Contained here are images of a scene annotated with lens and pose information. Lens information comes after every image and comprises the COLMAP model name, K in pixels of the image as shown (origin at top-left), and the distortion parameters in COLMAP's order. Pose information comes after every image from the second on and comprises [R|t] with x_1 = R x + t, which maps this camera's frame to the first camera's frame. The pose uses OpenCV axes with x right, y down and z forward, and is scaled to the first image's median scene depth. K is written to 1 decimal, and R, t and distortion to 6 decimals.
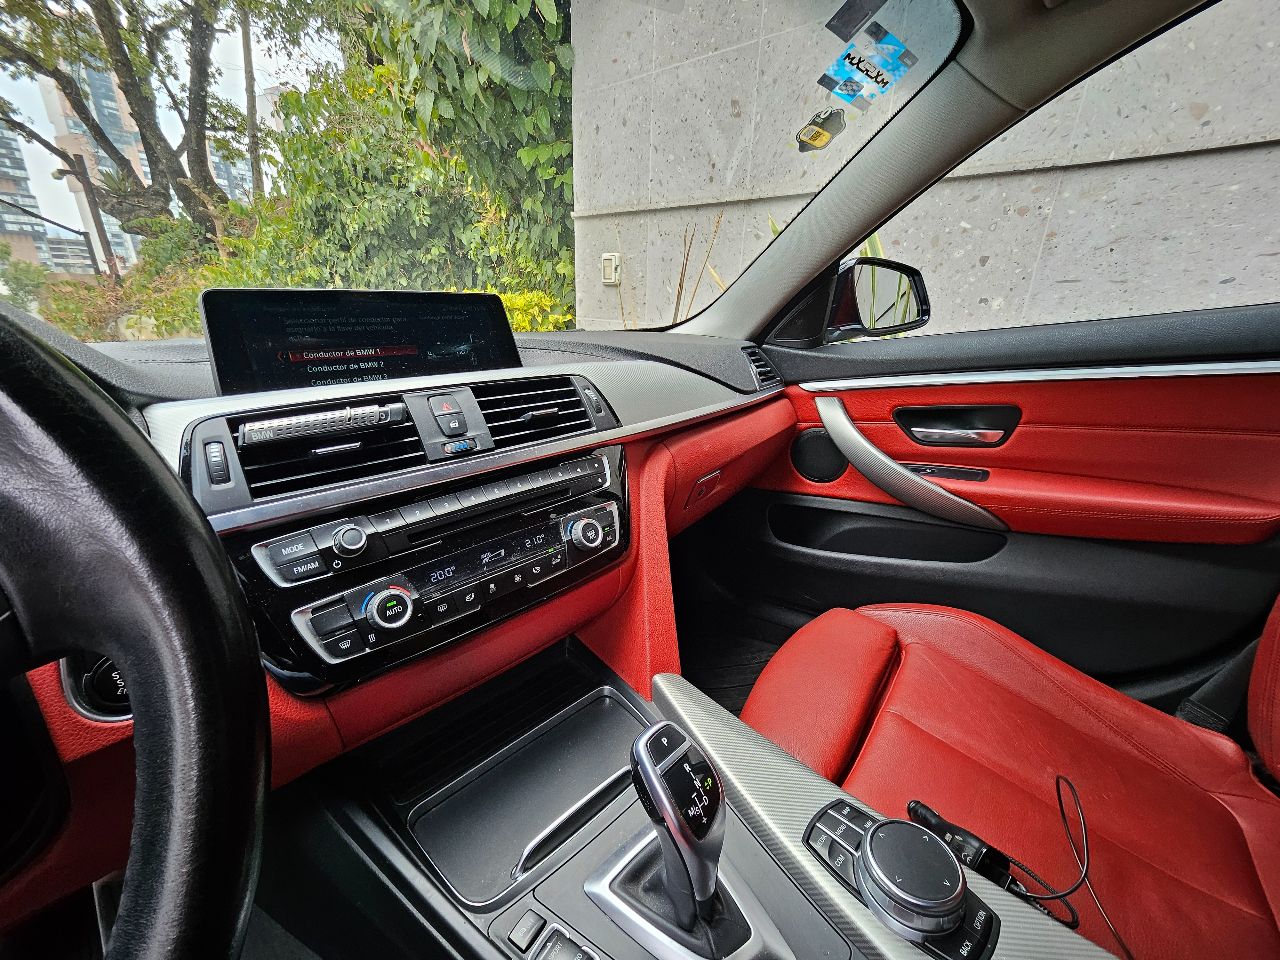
lens RADIAL K [[502.7, 0, 640.0], [0, 502.7, 480.0], [0, 0, 1]] dist [0.010325, -0.004601]
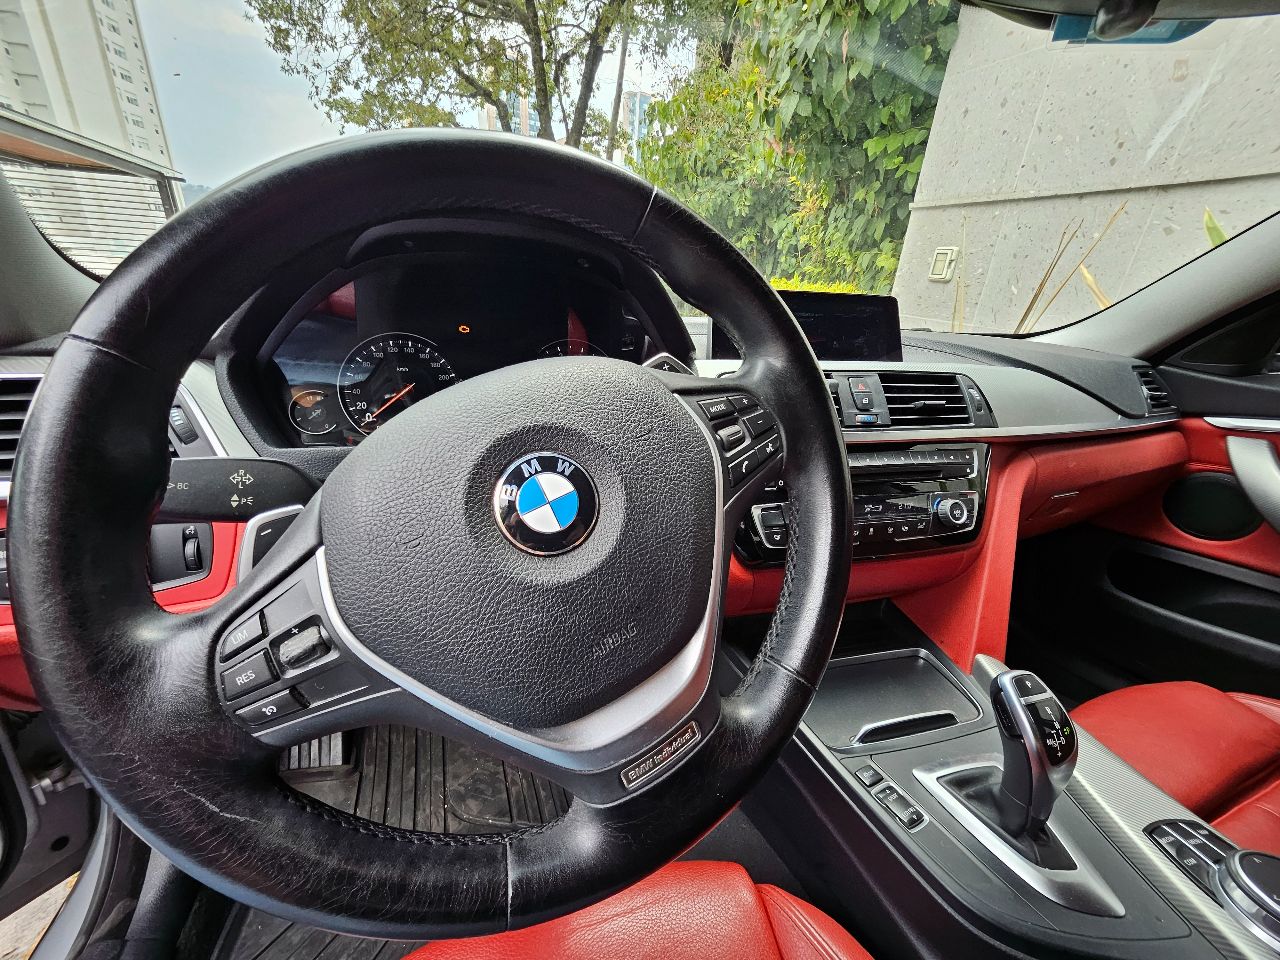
lens RADIAL K [[504.2, 0, 640.0], [0, 504.2, 480.0], [0, 0, 1]] dist [-0.000393, 0.002115]
pose [[0.870941, 0.220006, -0.439386, -0.105992], [-0.209753, 0.975066, 0.072458, 0.045758], [0.444371, 0.029056, 0.895371, -0.161880]]
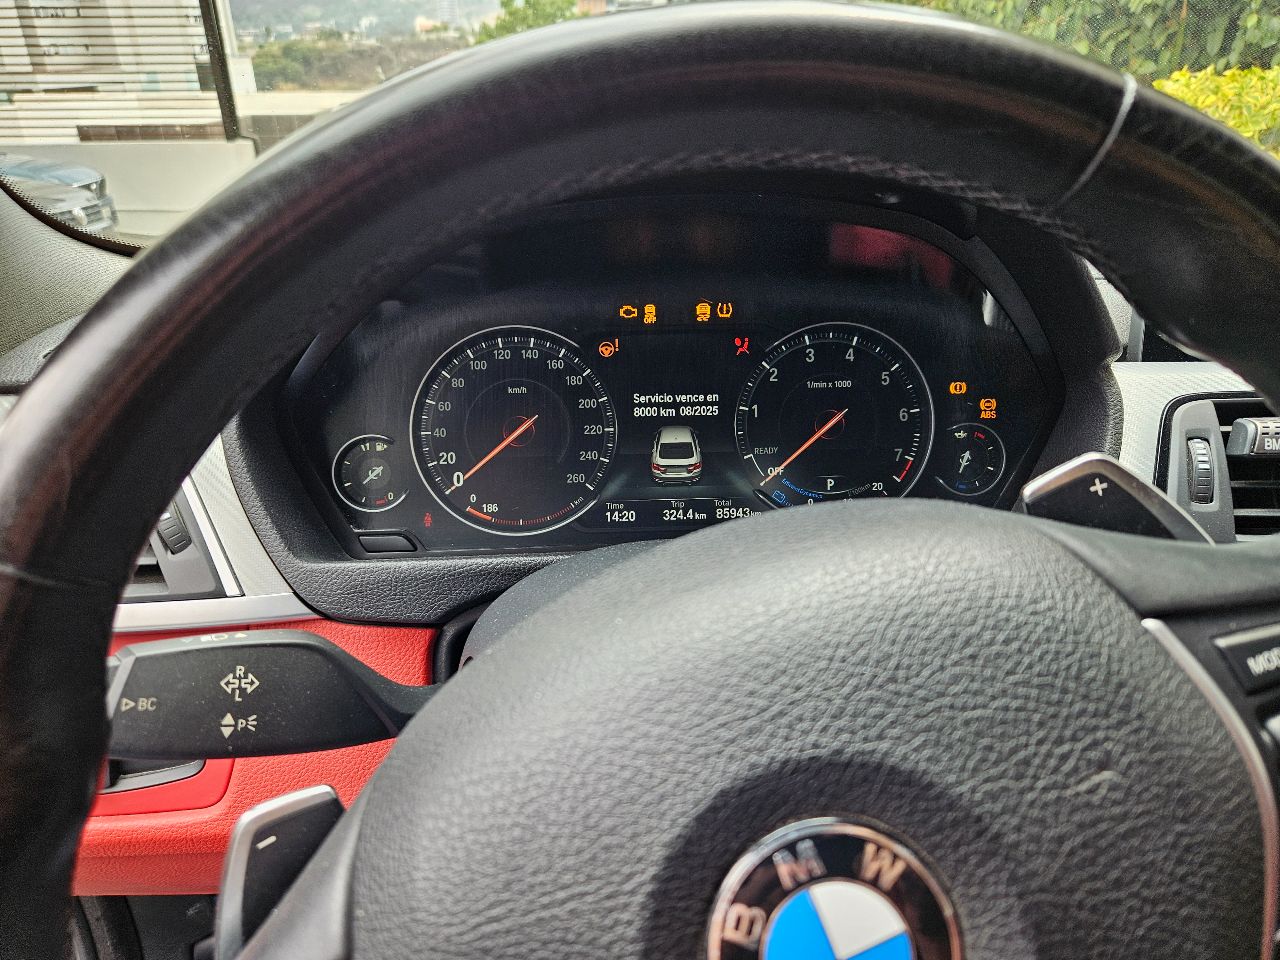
lens RADIAL K [[879.7, 0, 640.0], [0, 879.7, 480.0], [0, 0, 1]] dist [0.007499, -0.001739]
pose [[0.696110, 0.284126, -0.659320, -0.178182], [-0.224051, 0.958464, 0.176486, -0.019142], [0.682079, 0.024868, 0.730855, -0.123795]]
